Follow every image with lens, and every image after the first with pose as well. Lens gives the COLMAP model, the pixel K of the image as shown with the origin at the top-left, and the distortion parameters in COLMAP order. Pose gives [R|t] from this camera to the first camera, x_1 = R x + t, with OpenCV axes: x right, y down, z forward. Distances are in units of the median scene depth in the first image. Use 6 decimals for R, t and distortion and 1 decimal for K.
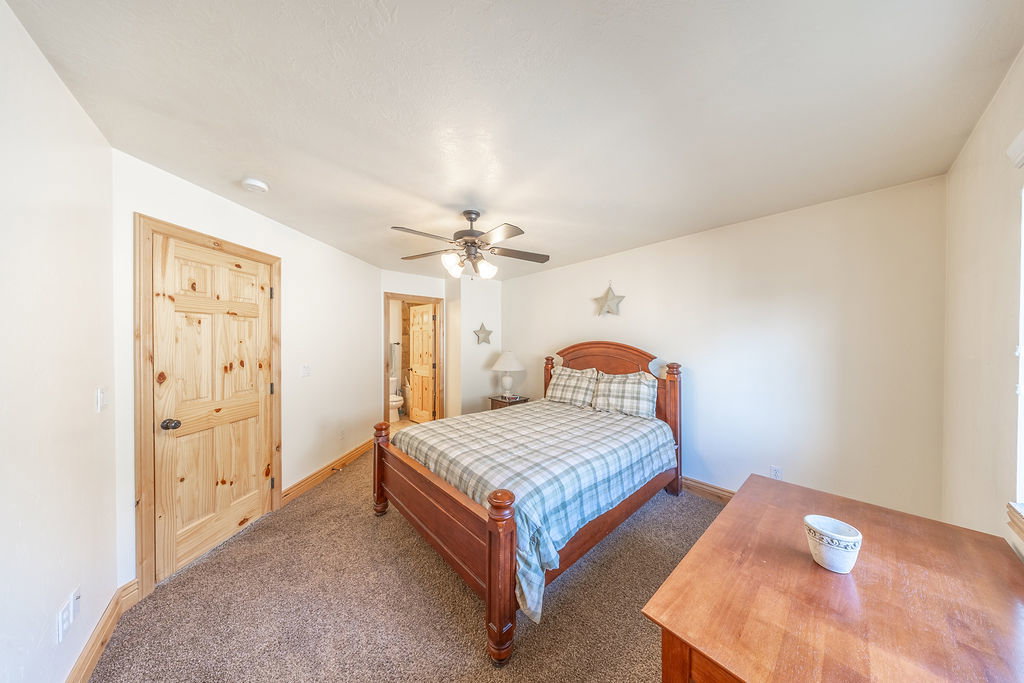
lens RADIAL K [[296.8, 0, 512.2], [0, 296.8, 343.0], [0, 0, 1]] dist [-0.001201, 0.000043]
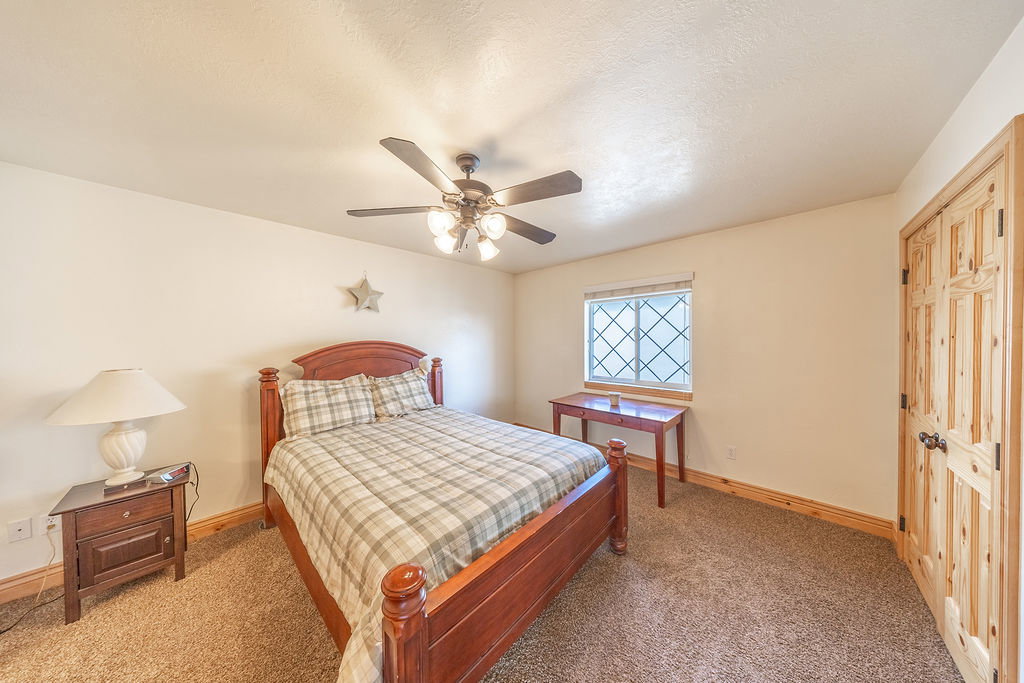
lens RADIAL K [[296.8, 0, 512.2], [0, 296.8, 343.0], [0, 0, 1]] dist [-0.001201, 0.000043]
pose [[-0.110931, -0.013127, 0.993741, -0.597510], [0.017453, 0.999733, 0.015154, -0.005833], [-0.993675, 0.019024, -0.110672, 0.681846]]
